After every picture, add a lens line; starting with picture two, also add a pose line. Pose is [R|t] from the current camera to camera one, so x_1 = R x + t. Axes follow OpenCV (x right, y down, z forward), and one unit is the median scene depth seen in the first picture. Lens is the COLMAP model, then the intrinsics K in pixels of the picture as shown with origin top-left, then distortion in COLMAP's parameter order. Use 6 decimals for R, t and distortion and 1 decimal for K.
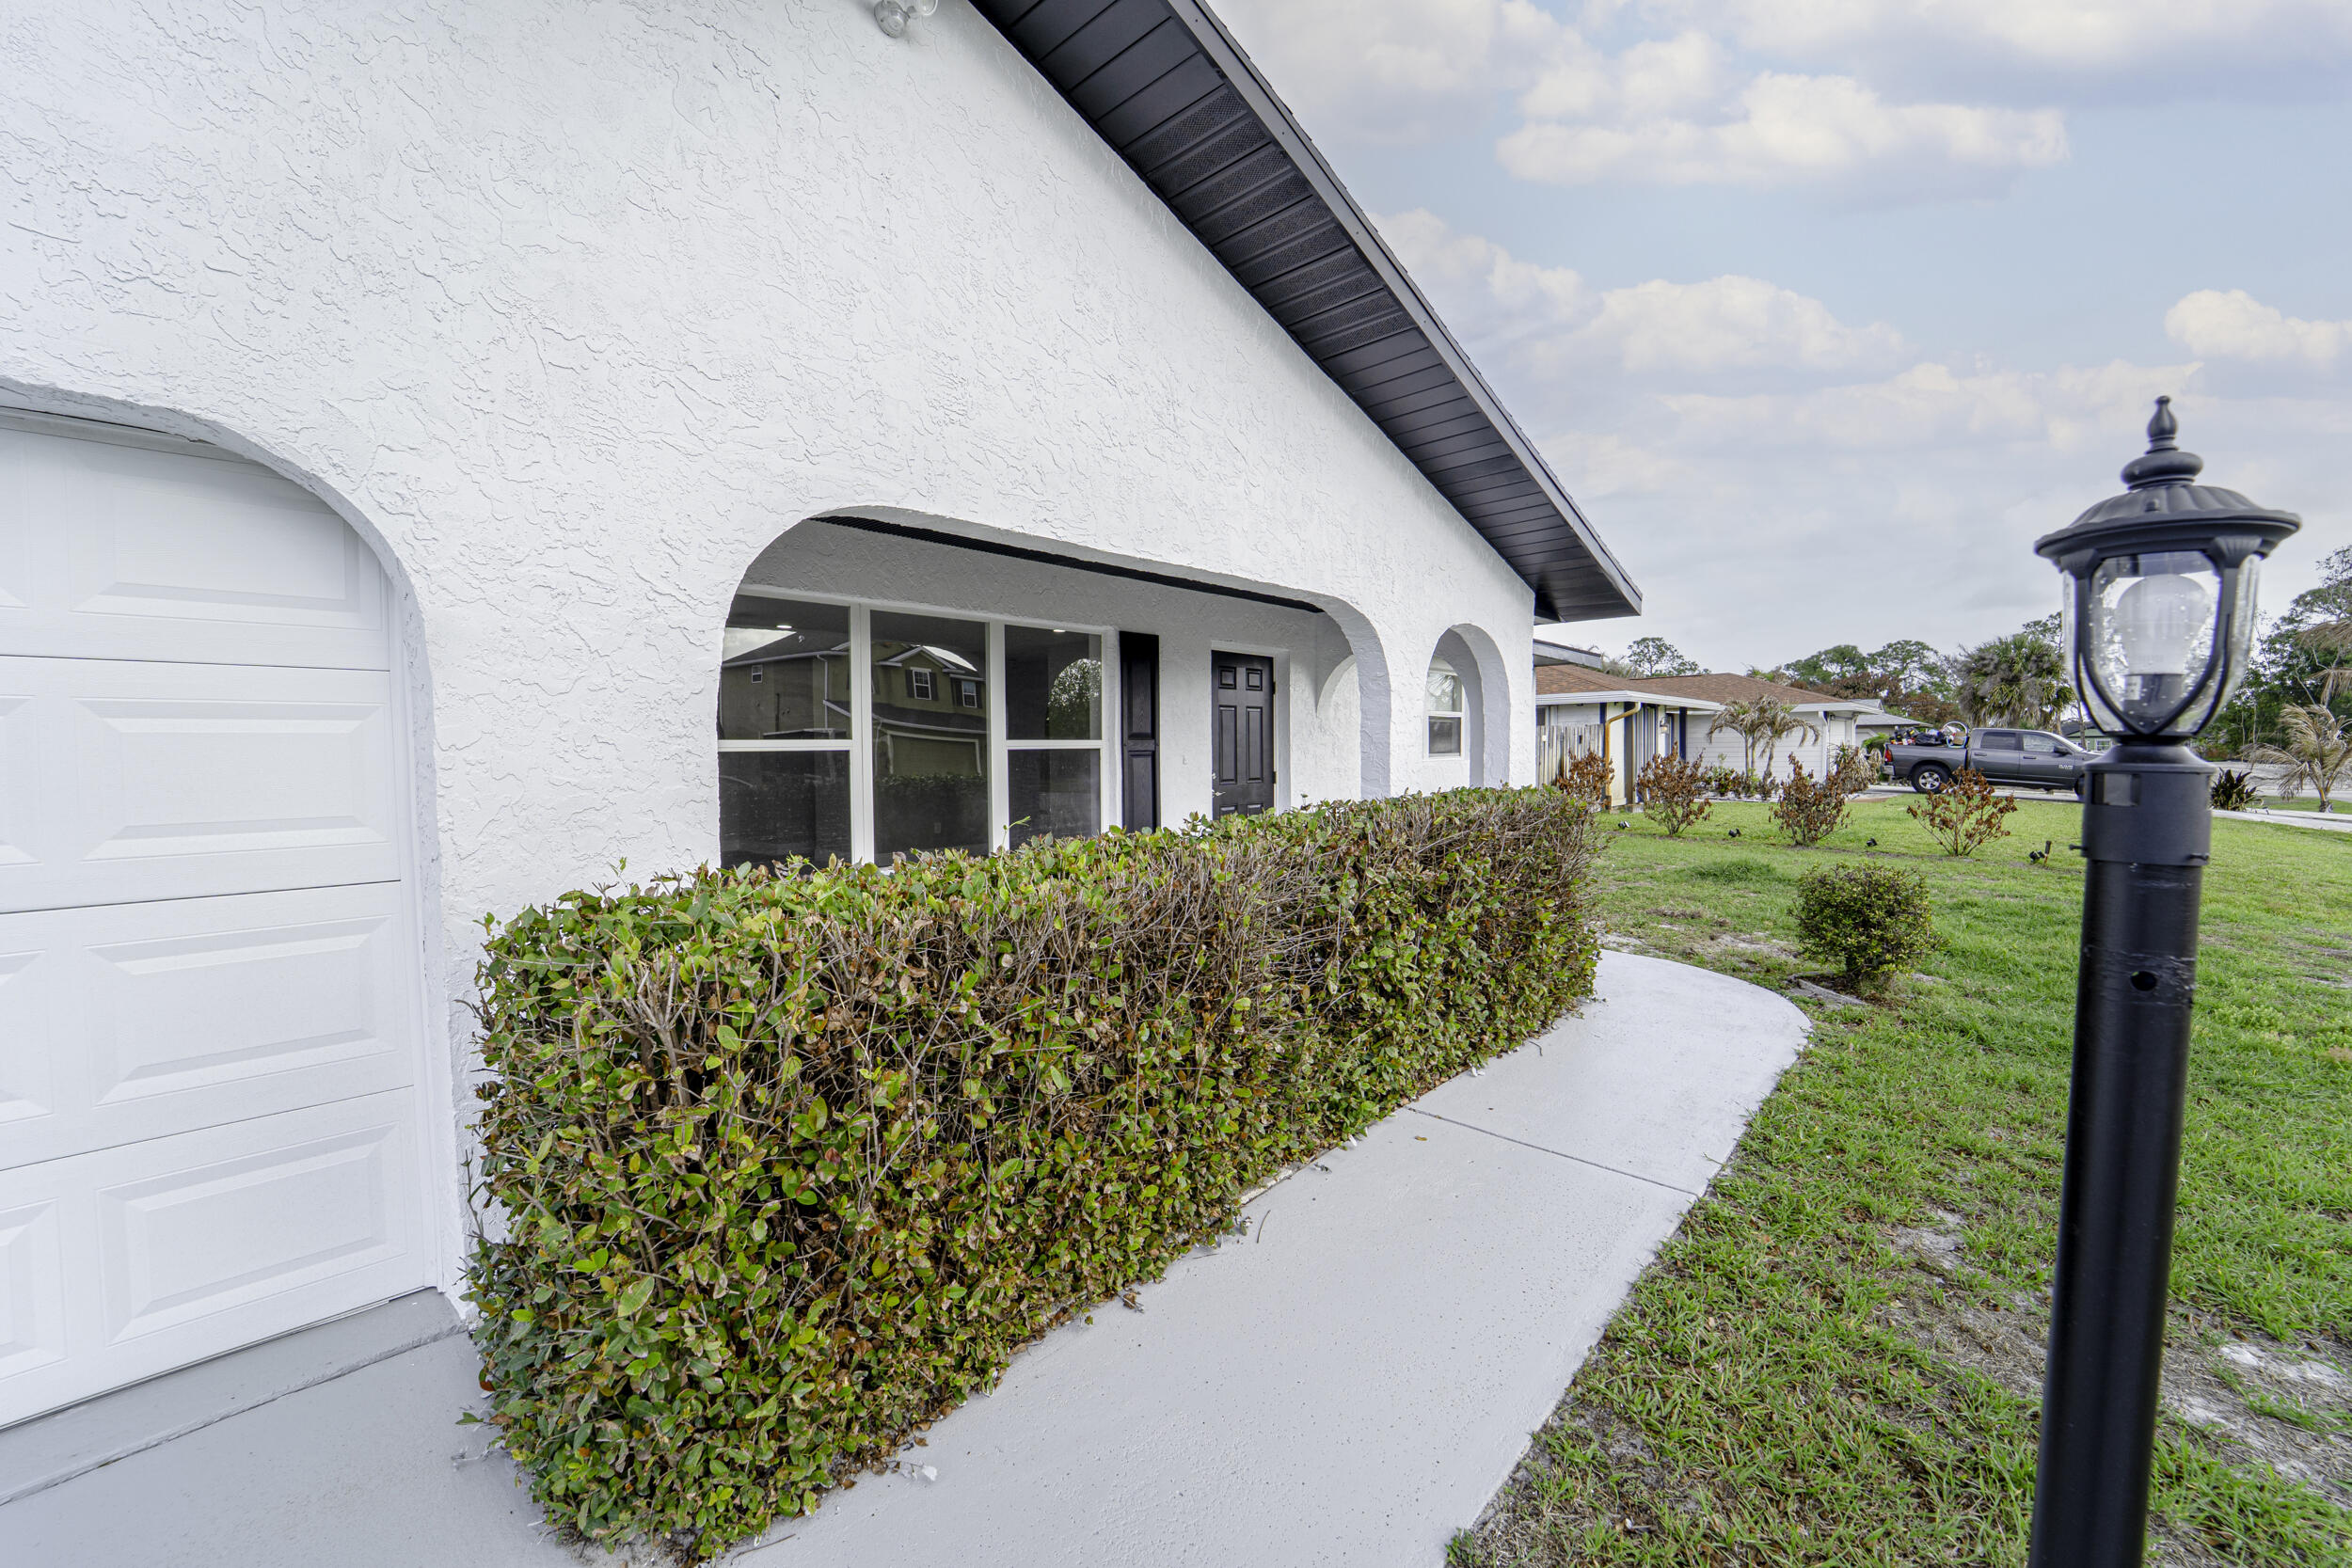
lens RADIAL K [[929.6, 0, 1174.9], [0, 929.6, 747.5], [0, 0, 1]] dist [-0.001306, -0.000342]
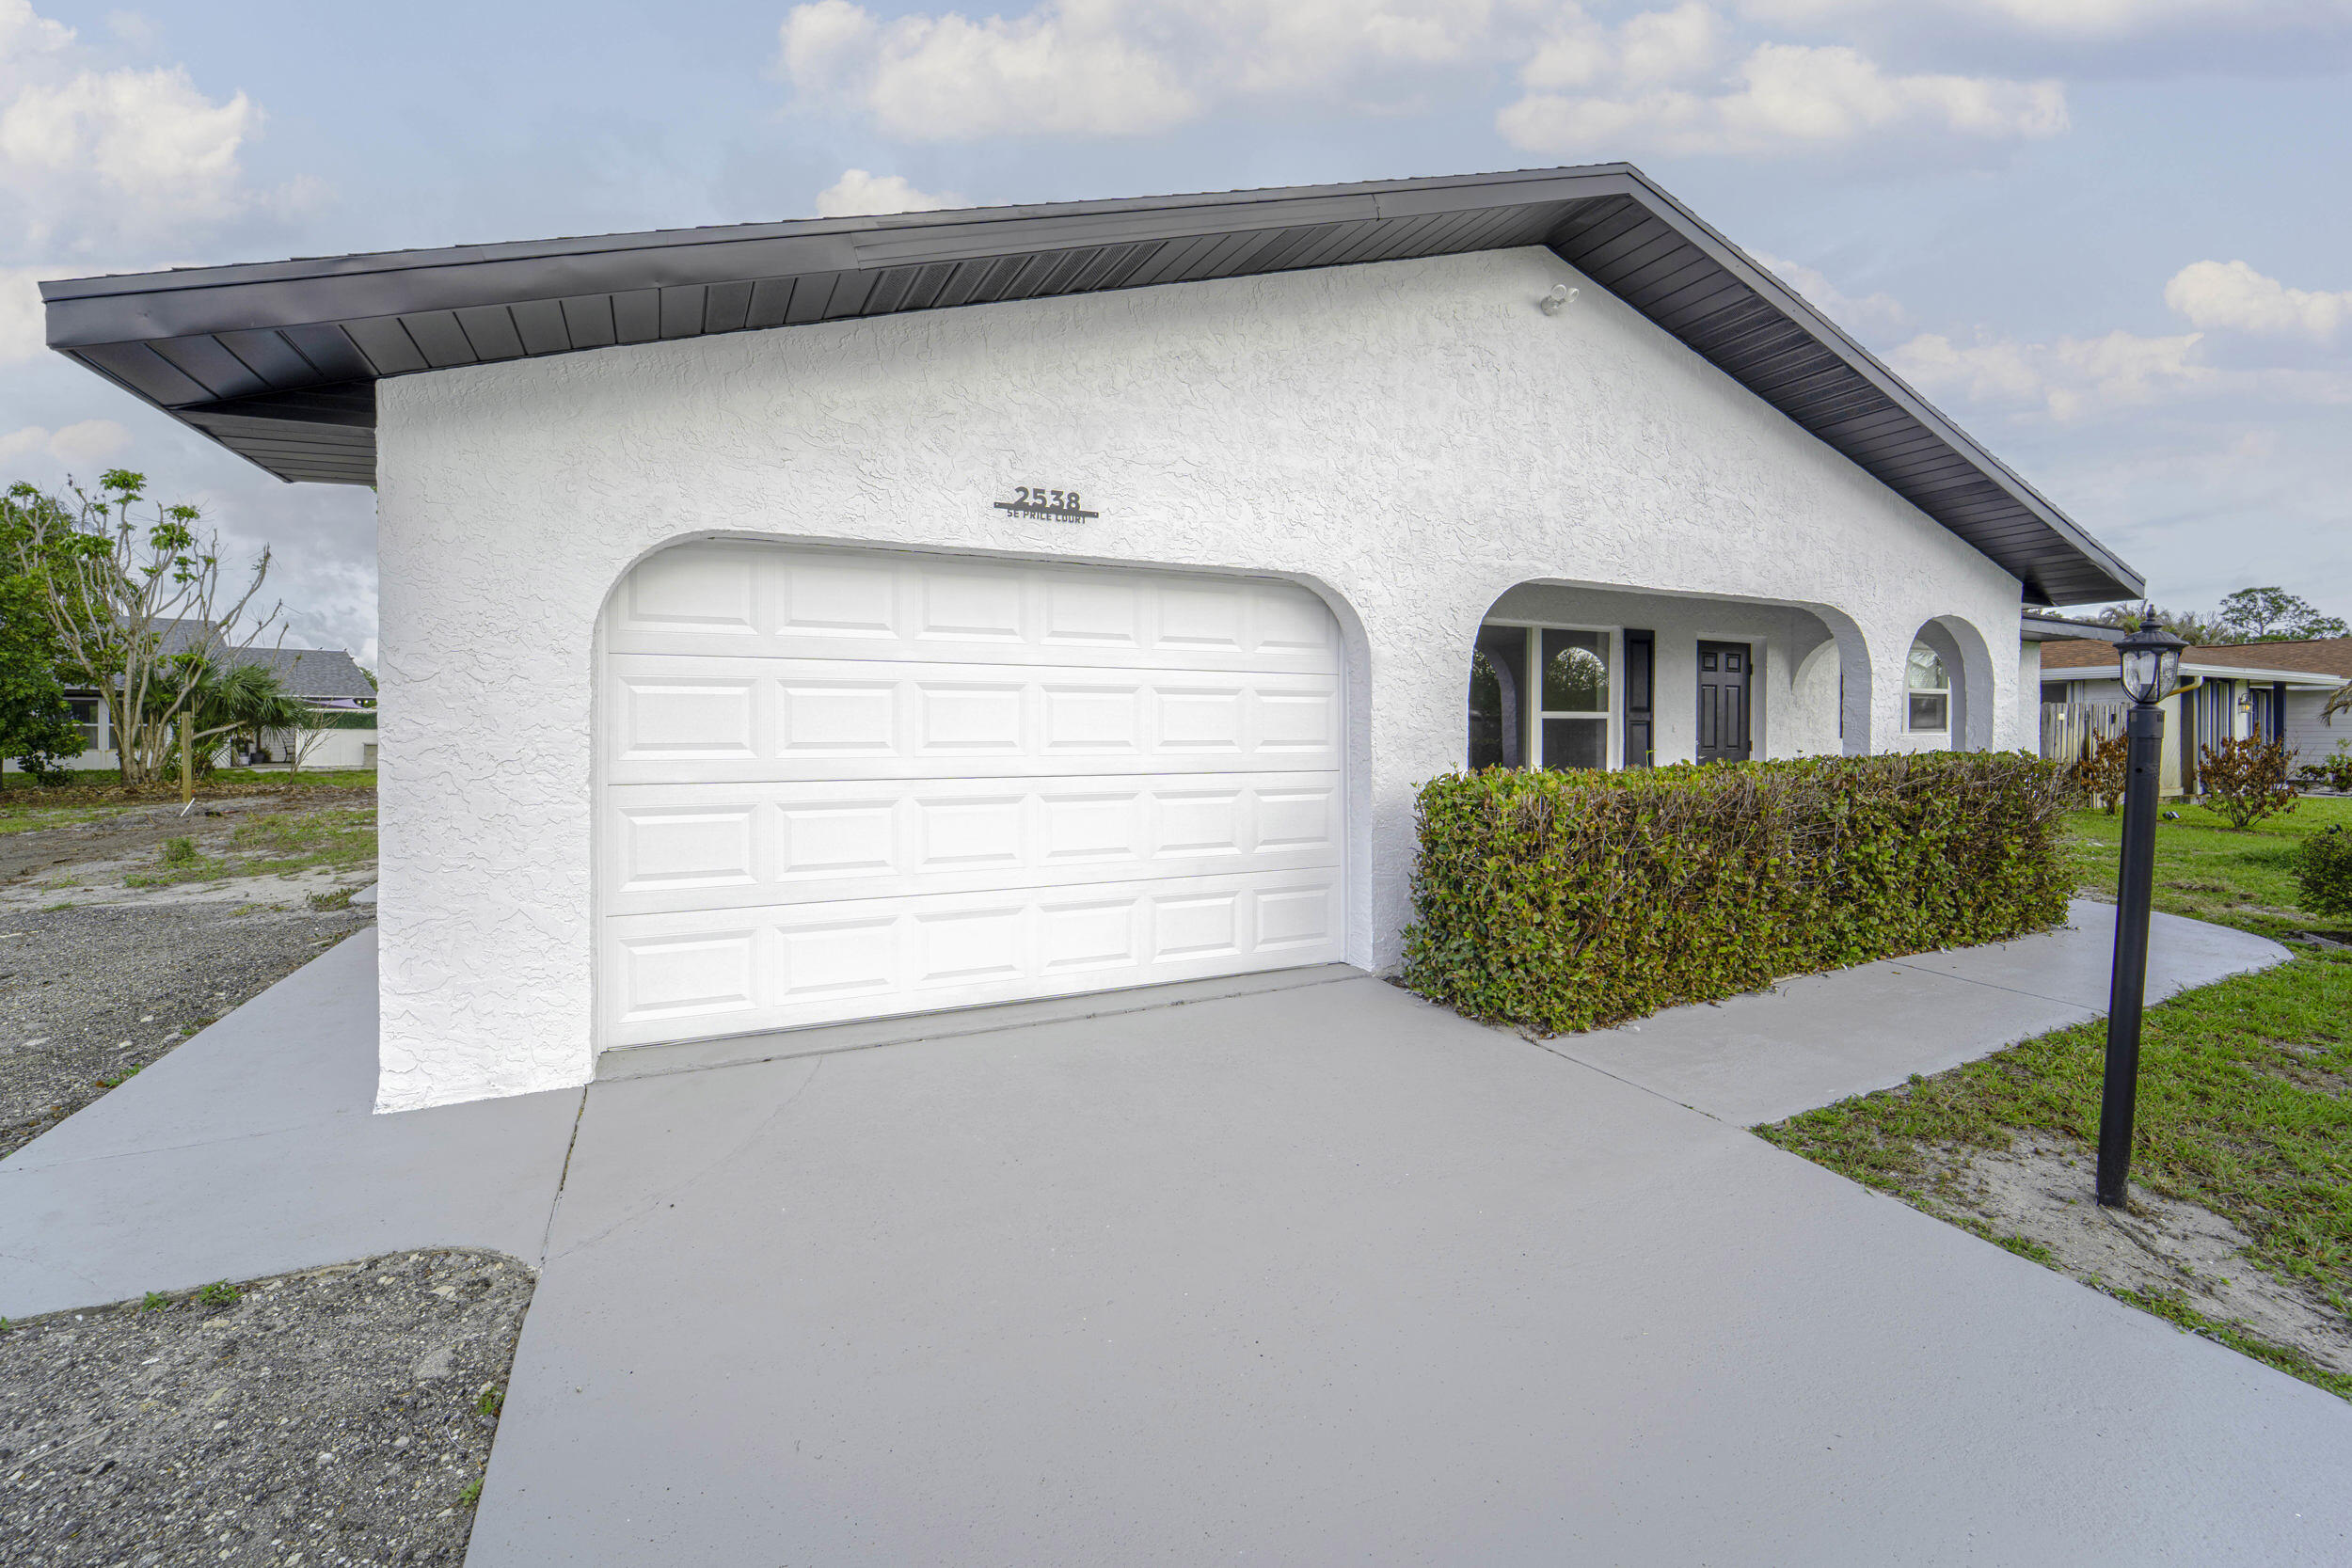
lens RADIAL K [[987.6, 0, 1173.0], [0, 987.6, 723.9], [0, 0, 1]] dist [0.000799, -0.007623]
pose [[0.929535, 0.009647, -0.368609, -0.184958], [-0.010457, 0.999945, -0.000200, 0.020514], [0.368587, 0.004040, 0.929585, -0.707438]]
